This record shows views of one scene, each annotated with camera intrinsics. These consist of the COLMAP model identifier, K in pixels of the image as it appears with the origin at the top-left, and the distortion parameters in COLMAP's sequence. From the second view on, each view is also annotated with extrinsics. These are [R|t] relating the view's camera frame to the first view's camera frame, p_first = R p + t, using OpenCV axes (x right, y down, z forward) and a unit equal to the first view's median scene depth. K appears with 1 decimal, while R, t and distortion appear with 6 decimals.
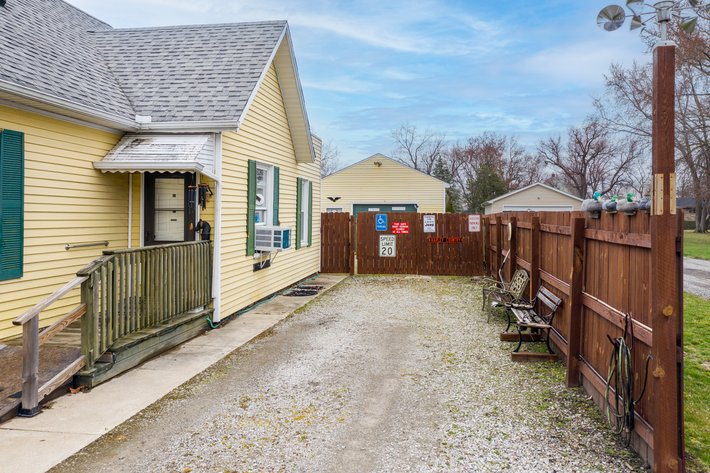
lens RADIAL K [[573.8, 0, 353.8], [0, 573.8, 210.6], [0, 0, 1]] dist [-0.004668, 0.000110]
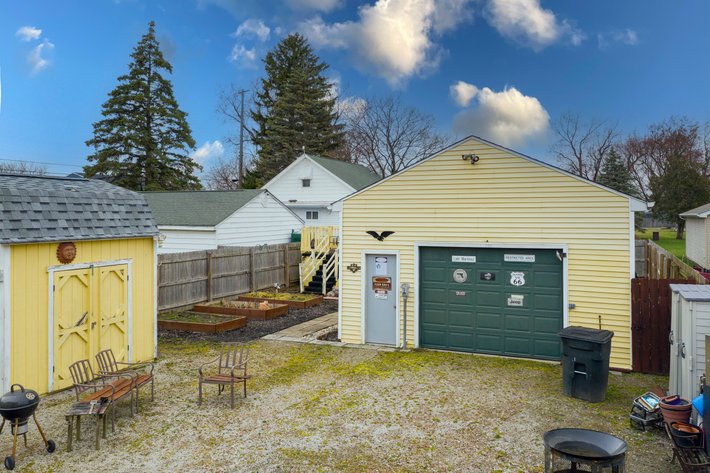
lens RADIAL K [[573.8, 0, 353.8], [0, 573.8, 210.6], [0, 0, 1]] dist [-0.004668, 0.000110]
pose [[0.963102, -0.006612, -0.269055, 0.186072], [0.006685, 0.999977, -0.000646, -0.101915], [0.269053, -0.001176, 0.963125, 1.349868]]
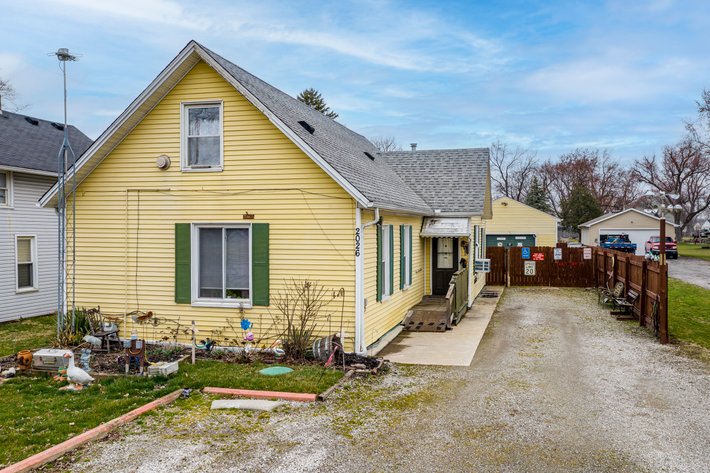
lens RADIAL K [[604.5, 0, 377.9], [0, 604.5, 237.5], [0, 0, 1]] dist [-0.000222, 0.006197]
pose [[0.996100, -0.006553, -0.087989, -0.311860], [0.008398, 0.999752, 0.020611, -0.088396], [0.087832, -0.021270, 0.995908, -1.007322]]
